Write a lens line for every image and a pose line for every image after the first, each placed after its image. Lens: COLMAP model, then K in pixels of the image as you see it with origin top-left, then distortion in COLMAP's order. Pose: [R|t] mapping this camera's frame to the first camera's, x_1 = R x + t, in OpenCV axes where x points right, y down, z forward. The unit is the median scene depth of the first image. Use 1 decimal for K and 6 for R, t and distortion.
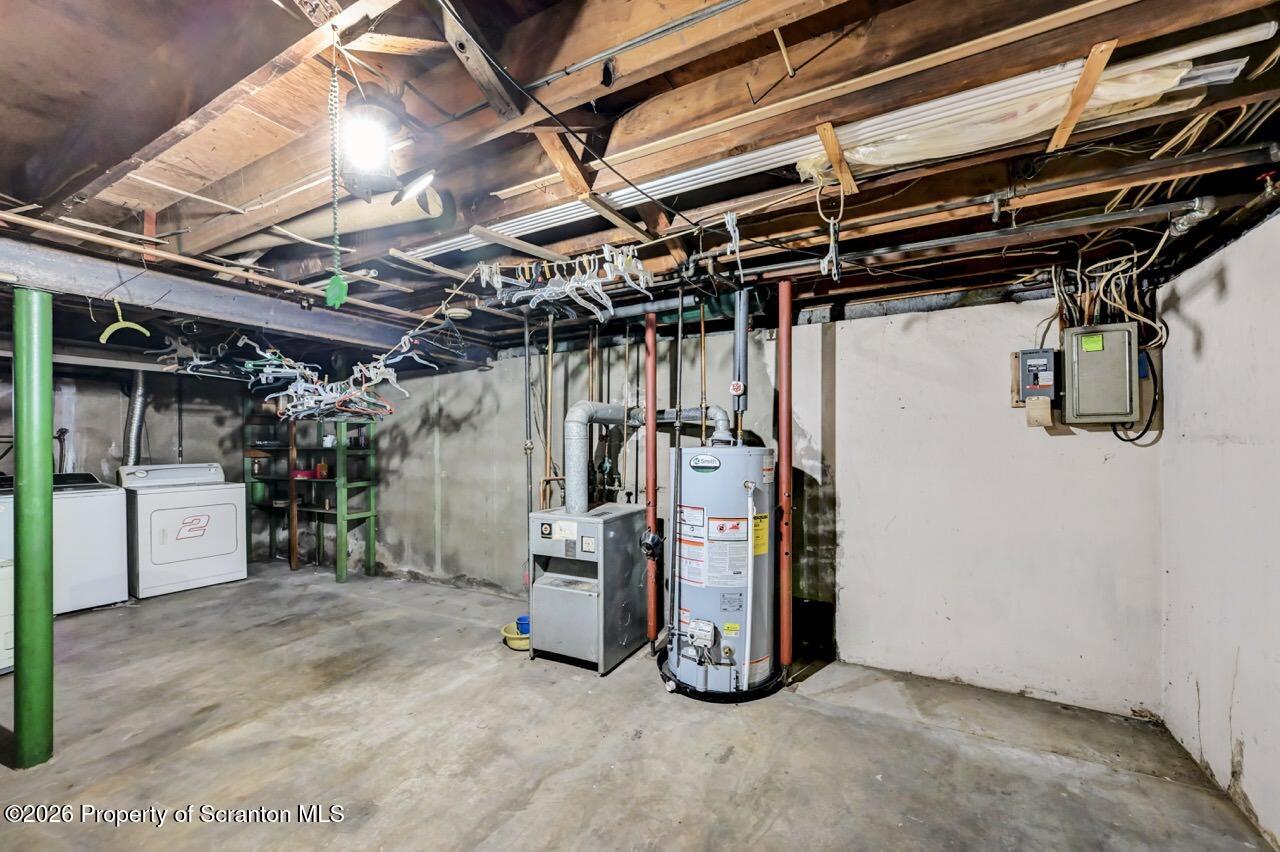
lens RADIAL K [[507.9, 0, 646.0], [0, 507.9, 437.8], [0, 0, 1]] dist [-0.001187, 0.000010]
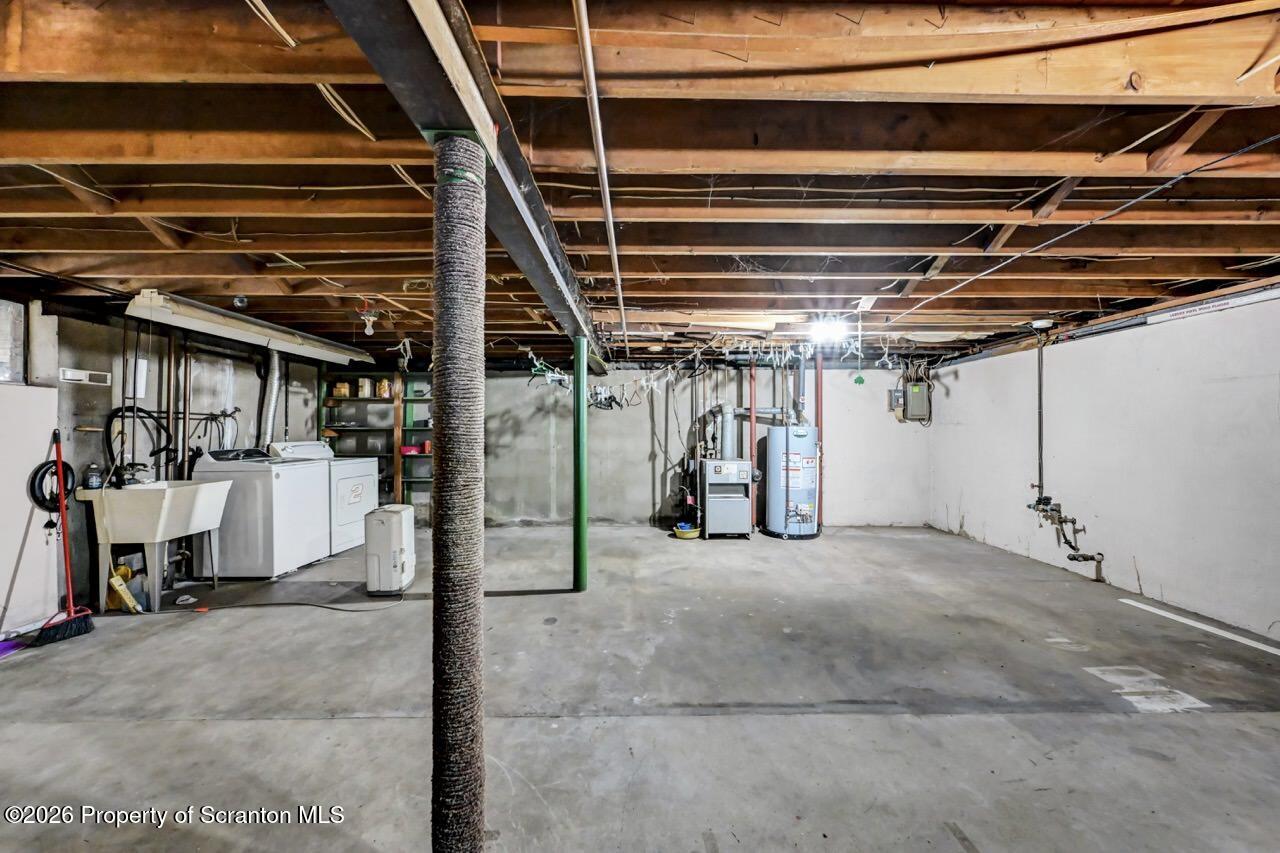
lens RADIAL K [[502.7, 0, 640.6], [0, 502.7, 422.0], [0, 0, 1]] dist [0.000085, 0.000080]
pose [[0.873916, 0.012777, 0.485909, -0.890616], [-0.007688, 0.999893, -0.012465, 0.018759], [-0.486016, 0.007157, 0.873920, -0.332408]]
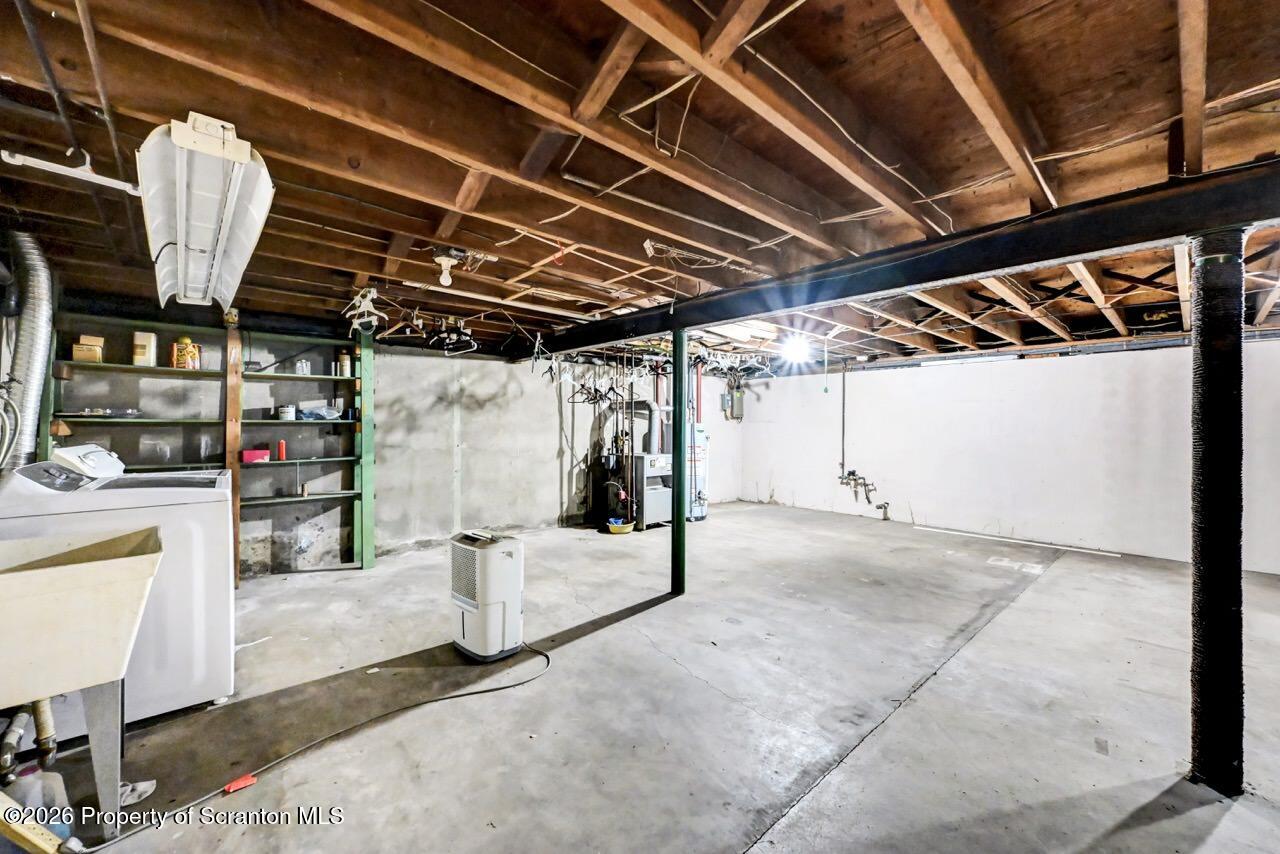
lens RADIAL K [[502.7, 0, 640.6], [0, 502.7, 422.5], [0, 0, 1]] dist [0.000085, 0.000080]
pose [[0.332431, 0.010674, 0.943067, -1.361742], [-0.015123, 0.999868, -0.005987, 0.020708], [-0.943006, -0.012271, 0.332548, 0.245422]]
